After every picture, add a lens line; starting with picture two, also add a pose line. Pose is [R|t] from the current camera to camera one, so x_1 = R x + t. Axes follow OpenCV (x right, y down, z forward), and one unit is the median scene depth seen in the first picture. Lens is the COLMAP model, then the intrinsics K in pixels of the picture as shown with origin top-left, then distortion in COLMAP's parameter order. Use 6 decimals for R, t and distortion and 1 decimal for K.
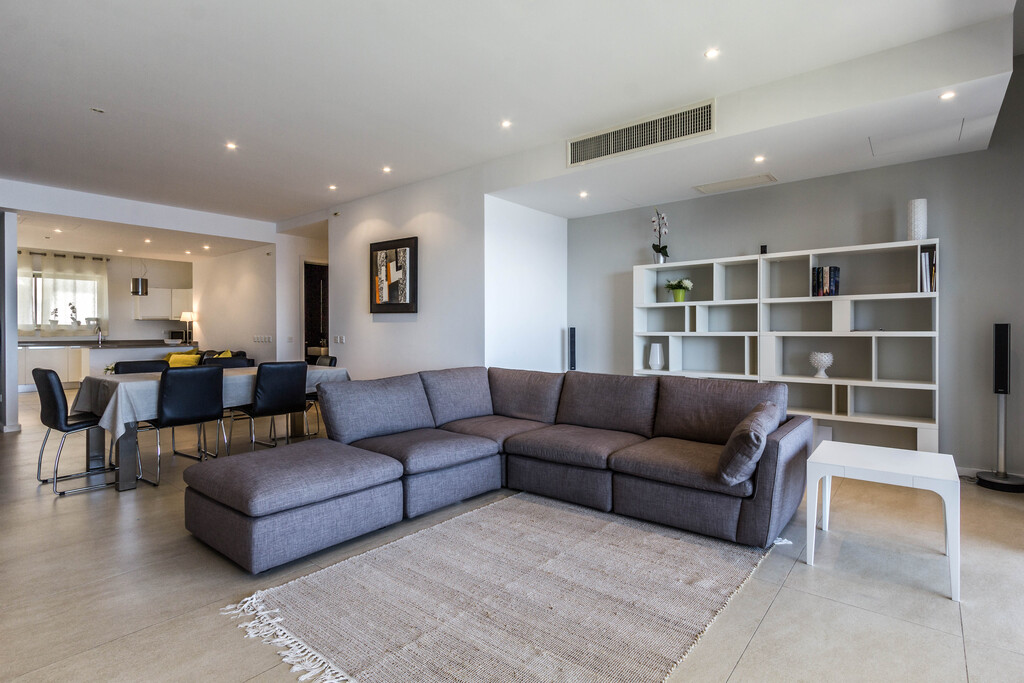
lens RADIAL K [[508.0, 0, 510.8], [0, 508.0, 335.4], [0, 0, 1]] dist [-0.013194, 0.000155]
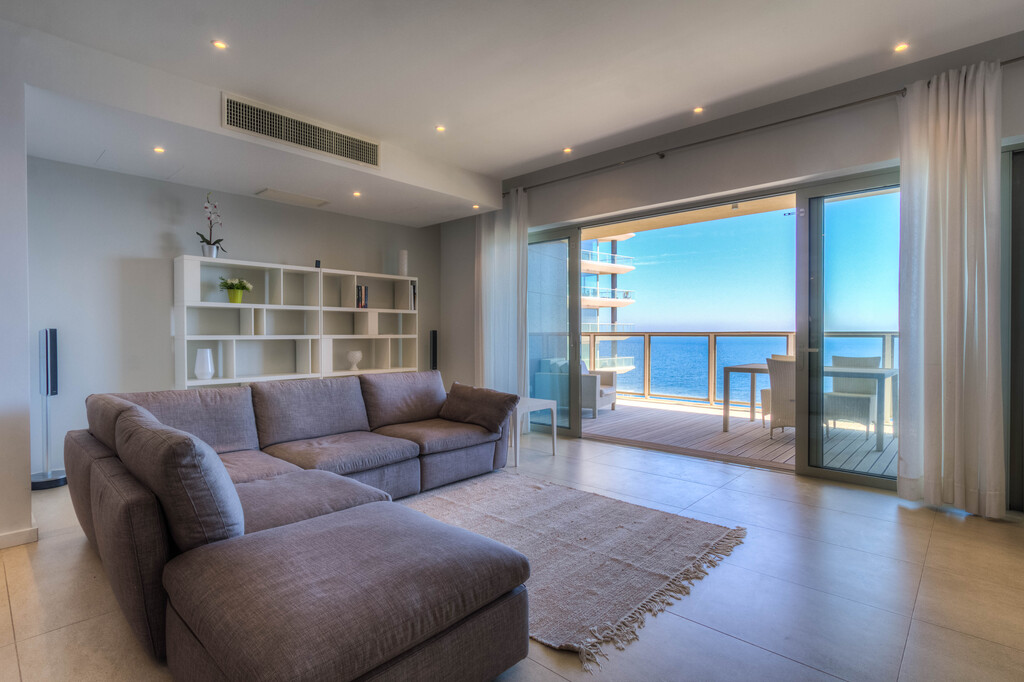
lens RADIAL K [[508.0, 0, 514.8], [0, 508.0, 341.0], [0, 0, 1]] dist [-0.013194, 0.000155]
pose [[0.046217, -0.012055, 0.998859, -0.684071], [0.008399, 0.999897, 0.011679, -0.003450], [-0.998896, 0.007849, 0.046313, 0.535162]]
